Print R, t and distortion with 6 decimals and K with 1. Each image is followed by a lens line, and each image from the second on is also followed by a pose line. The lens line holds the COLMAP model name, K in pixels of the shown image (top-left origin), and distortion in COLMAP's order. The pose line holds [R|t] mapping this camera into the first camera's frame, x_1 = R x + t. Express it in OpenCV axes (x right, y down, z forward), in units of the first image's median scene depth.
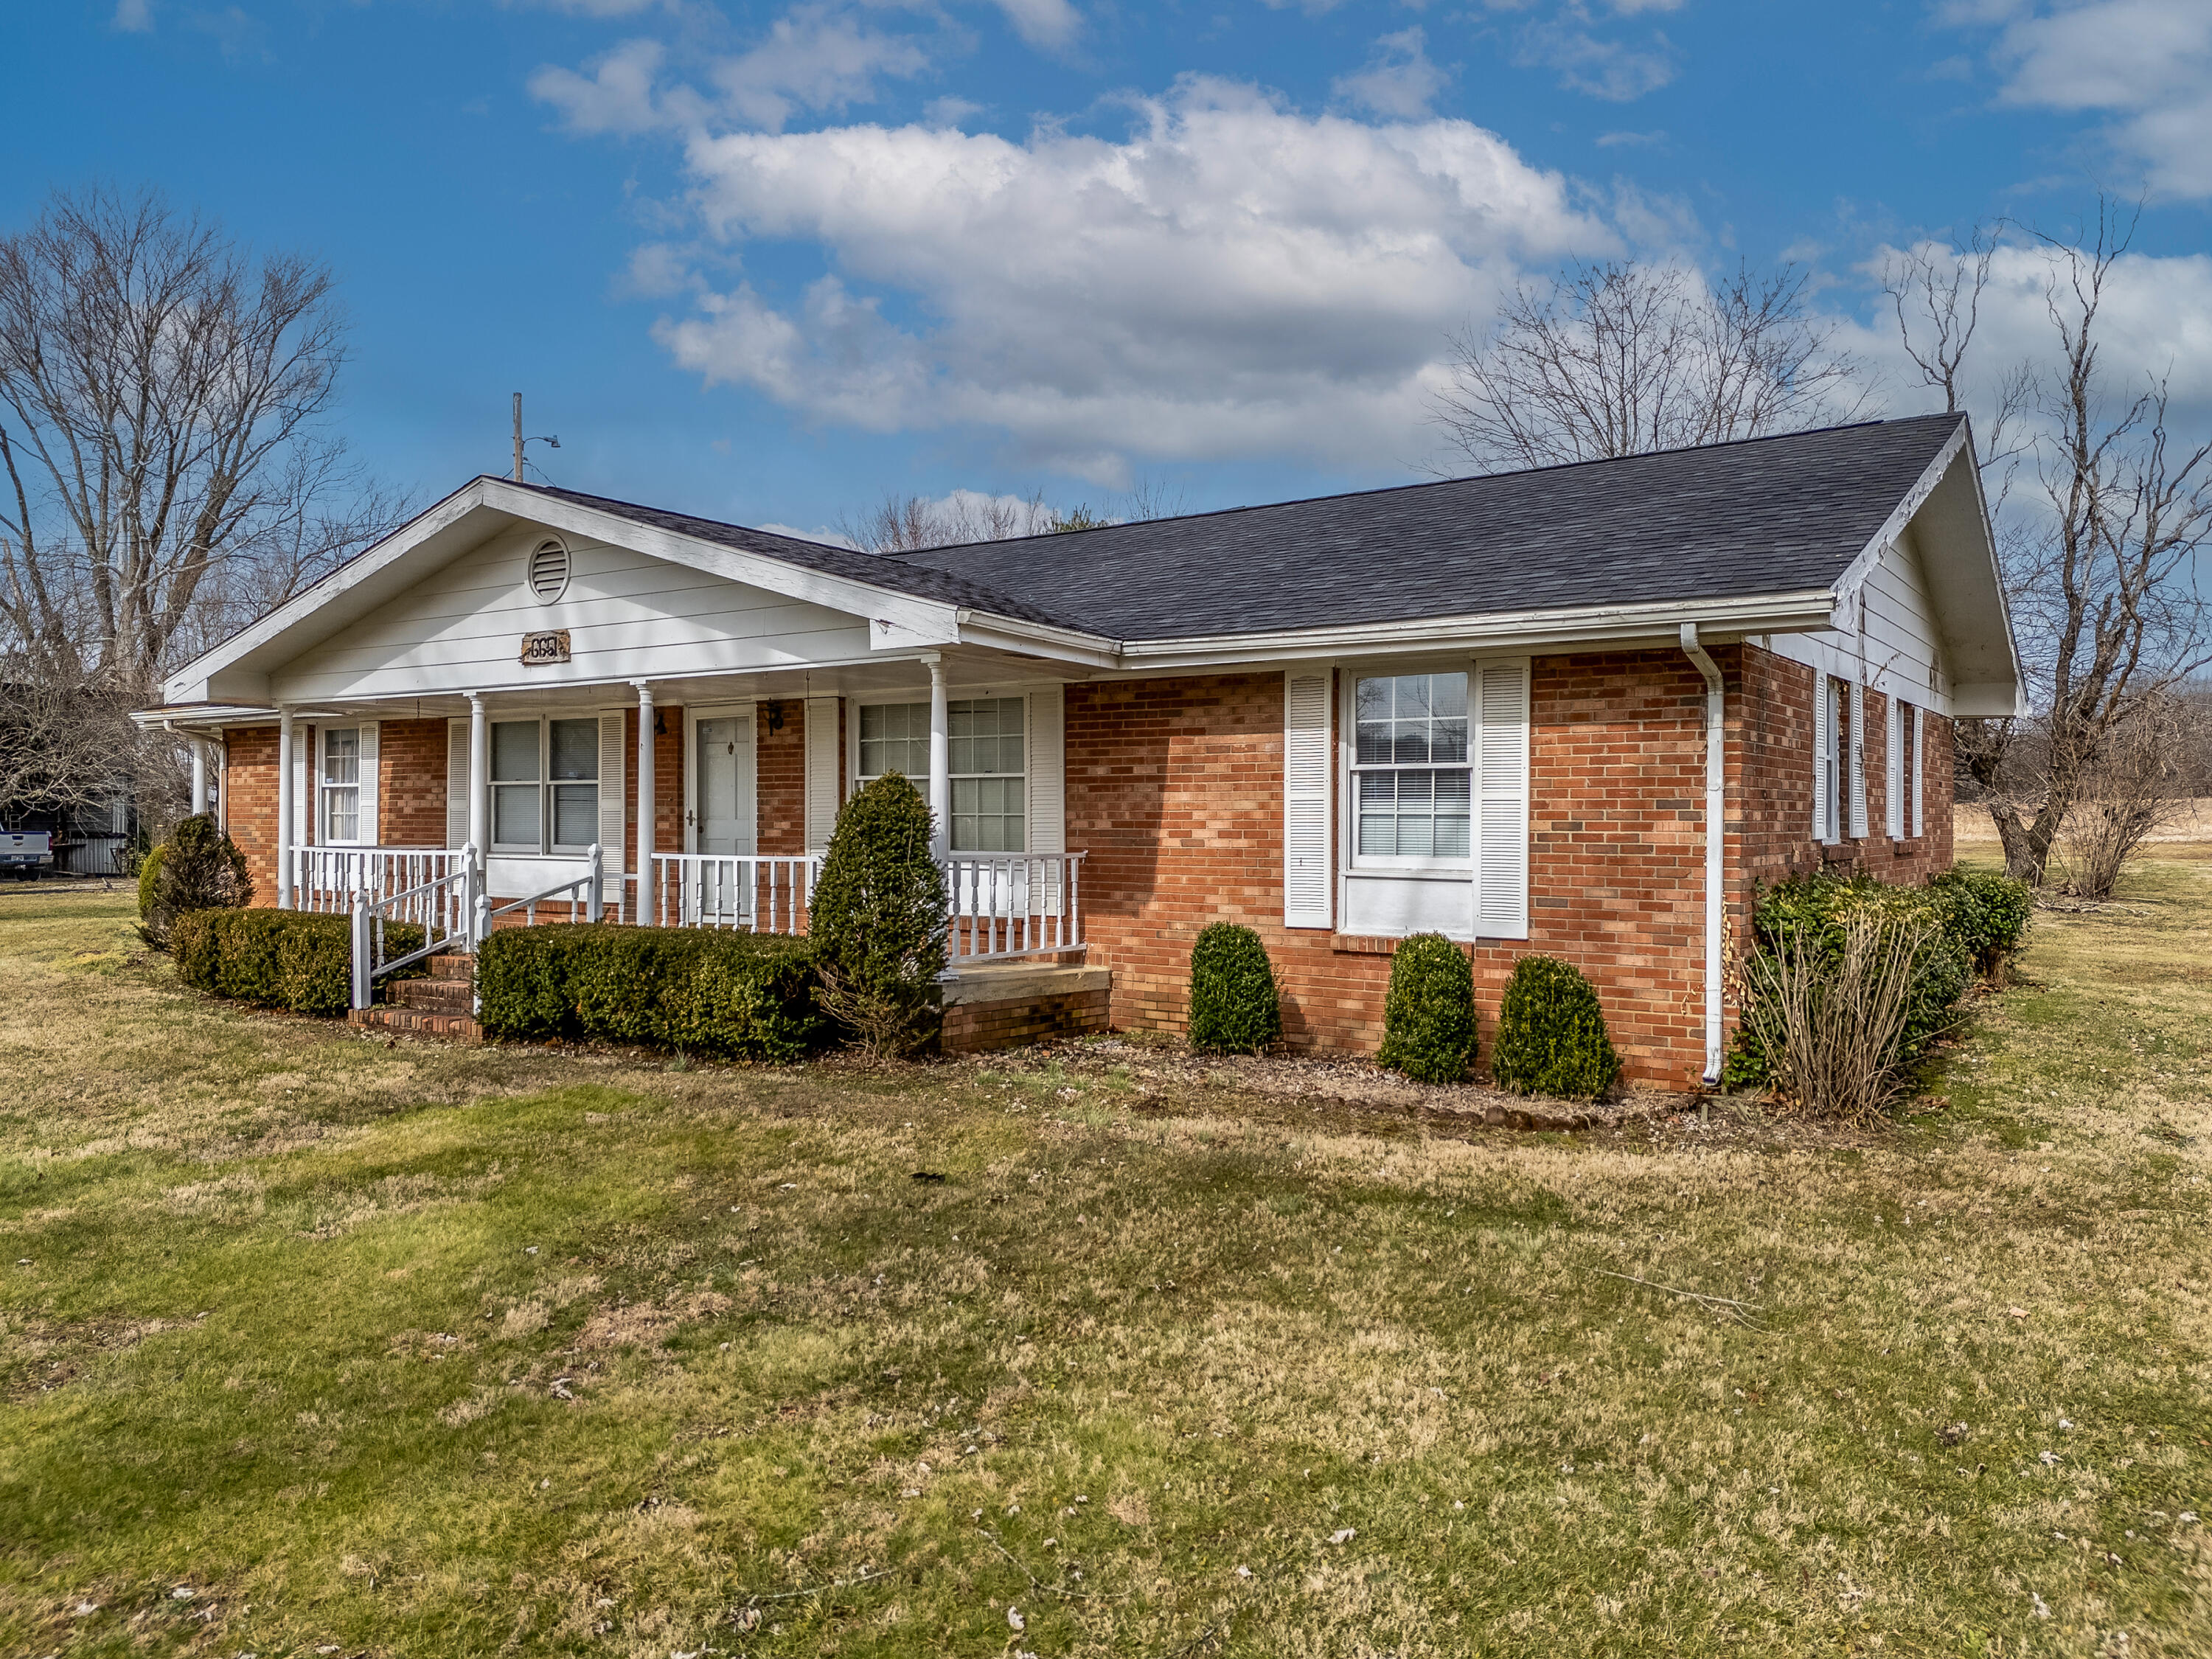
lens RADIAL K [[1655.0, 0, 1106.0], [0, 1655.0, 829.5], [0, 0, 1]] dist [0.087364, -0.071143]
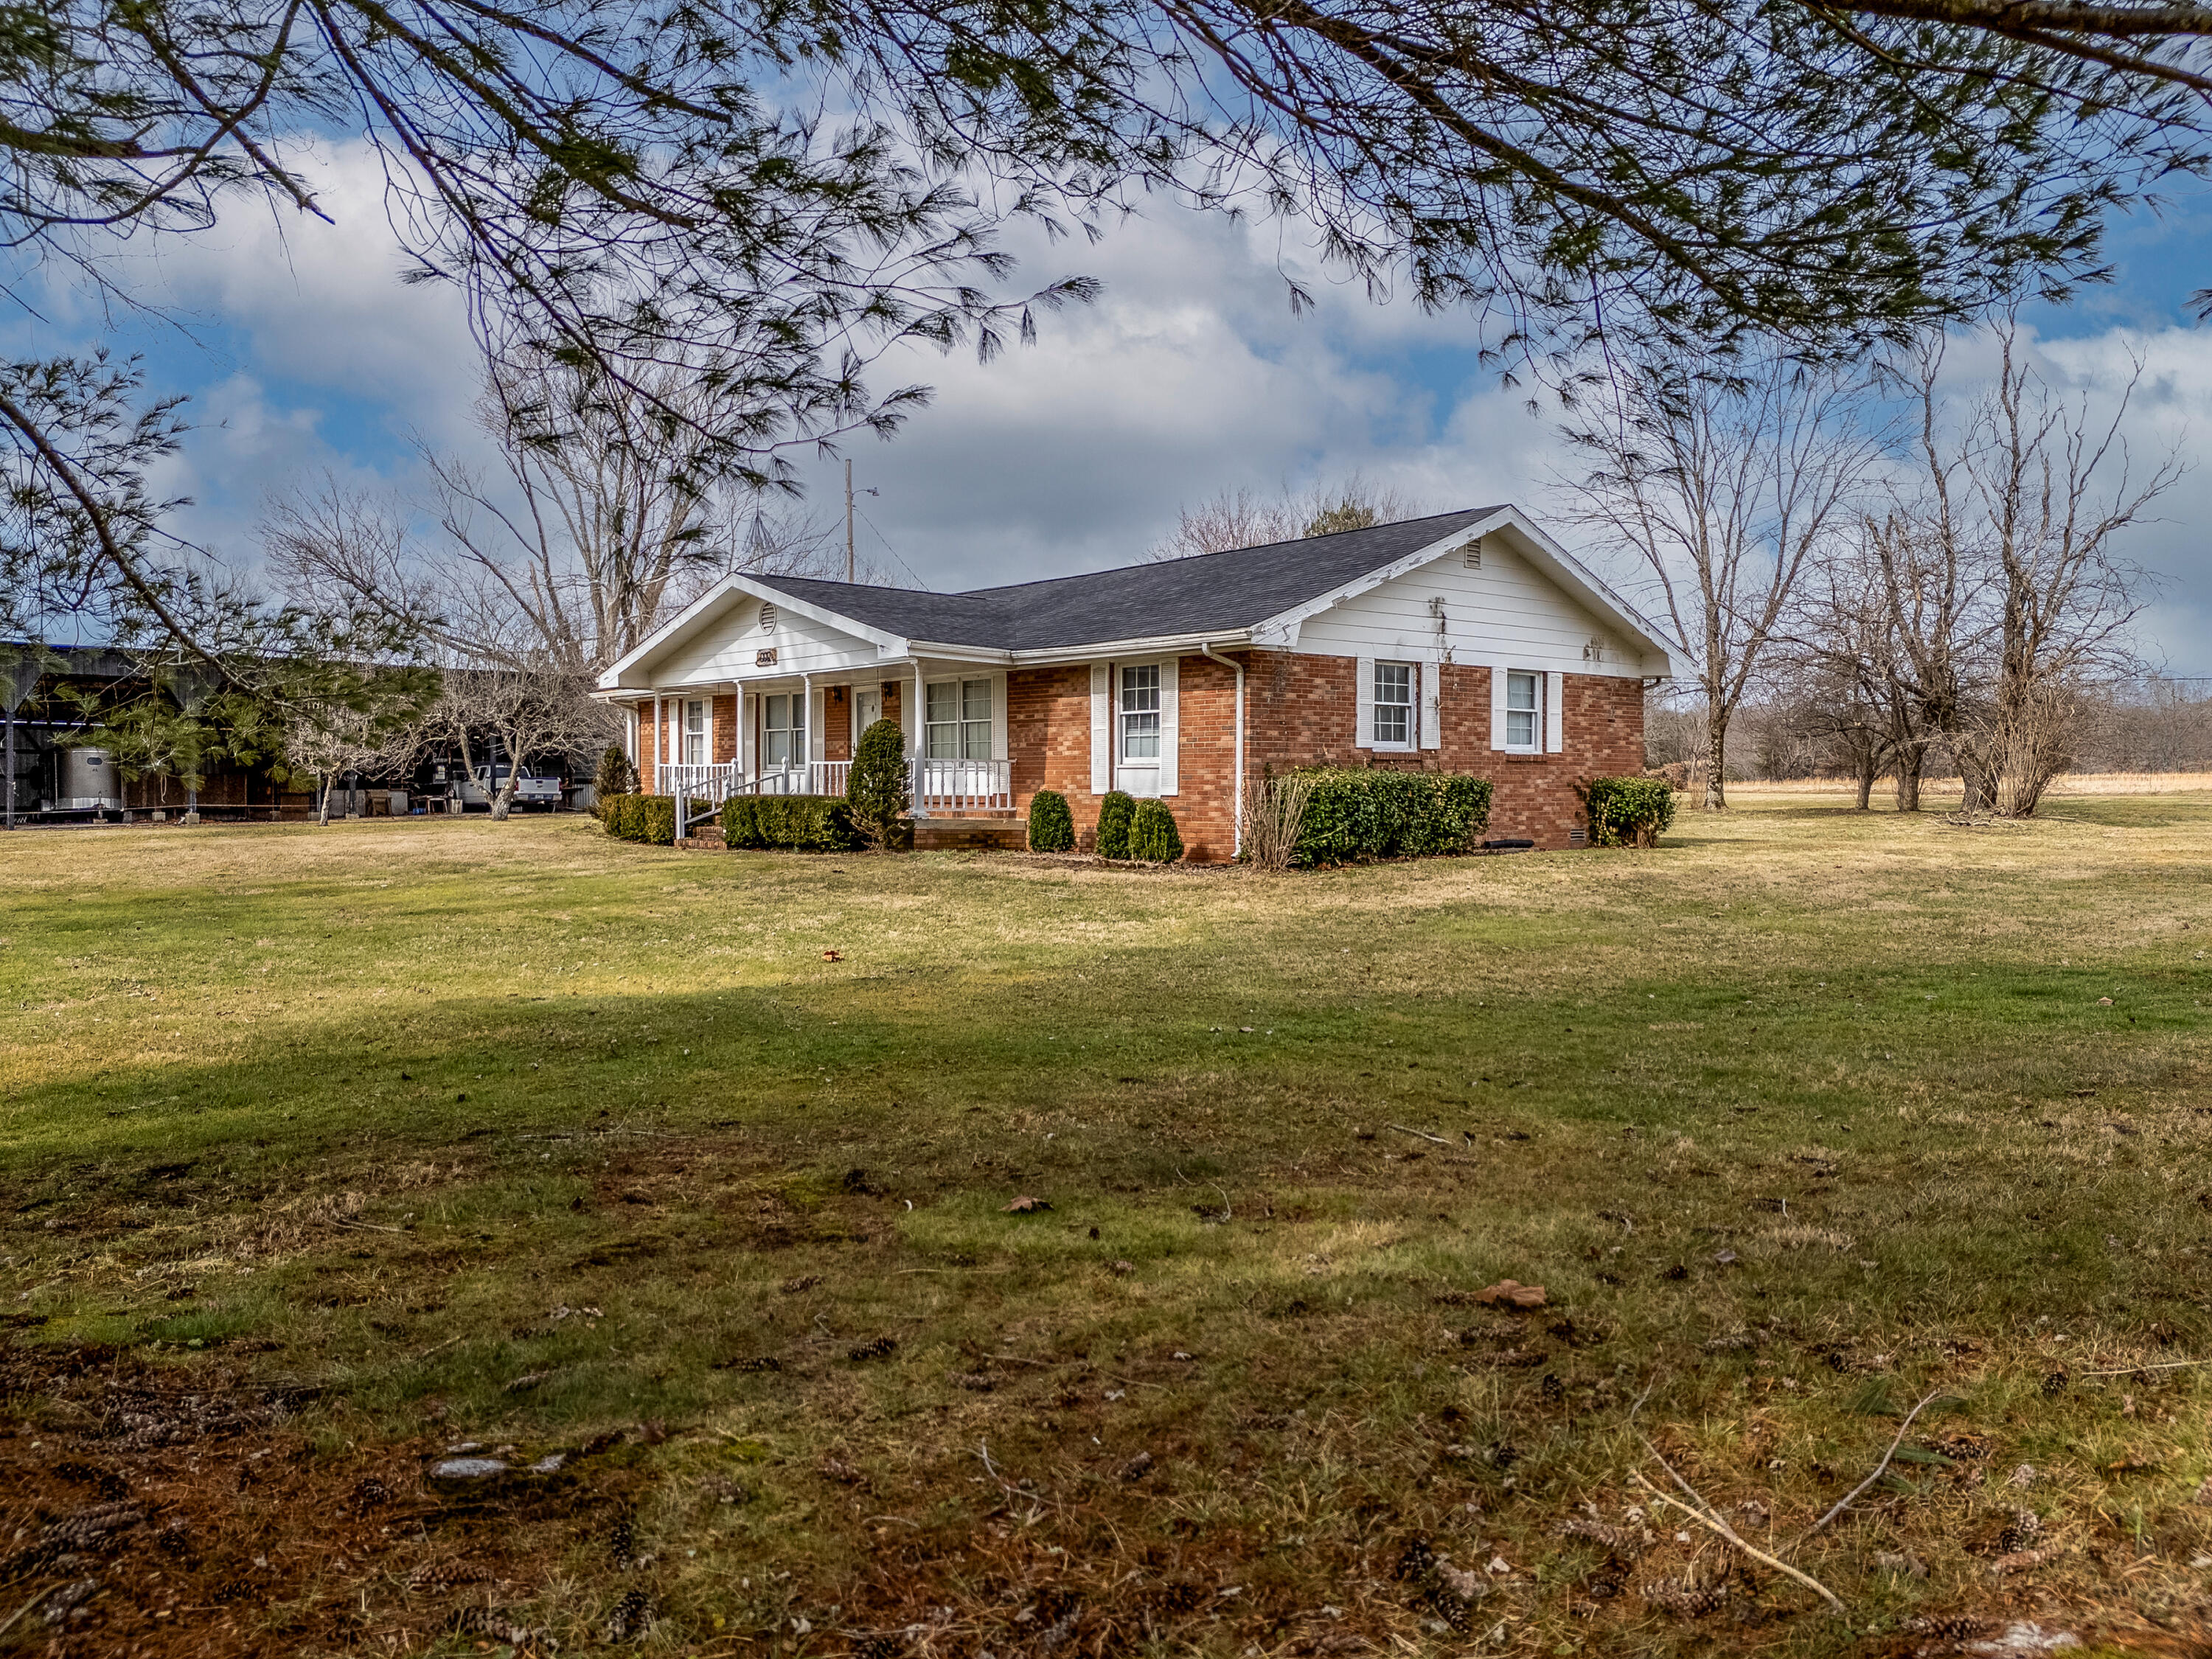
lens RADIAL K [[1655.0, 0, 1106.0], [0, 1655.0, 829.5], [0, 0, 1]] dist [0.087364, -0.071143]
pose [[0.969495, 0.004923, -0.245061, 0.539466], [0.000100, 0.999790, 0.020481, 0.053521], [0.245111, -0.019881, 0.969291, -0.807555]]
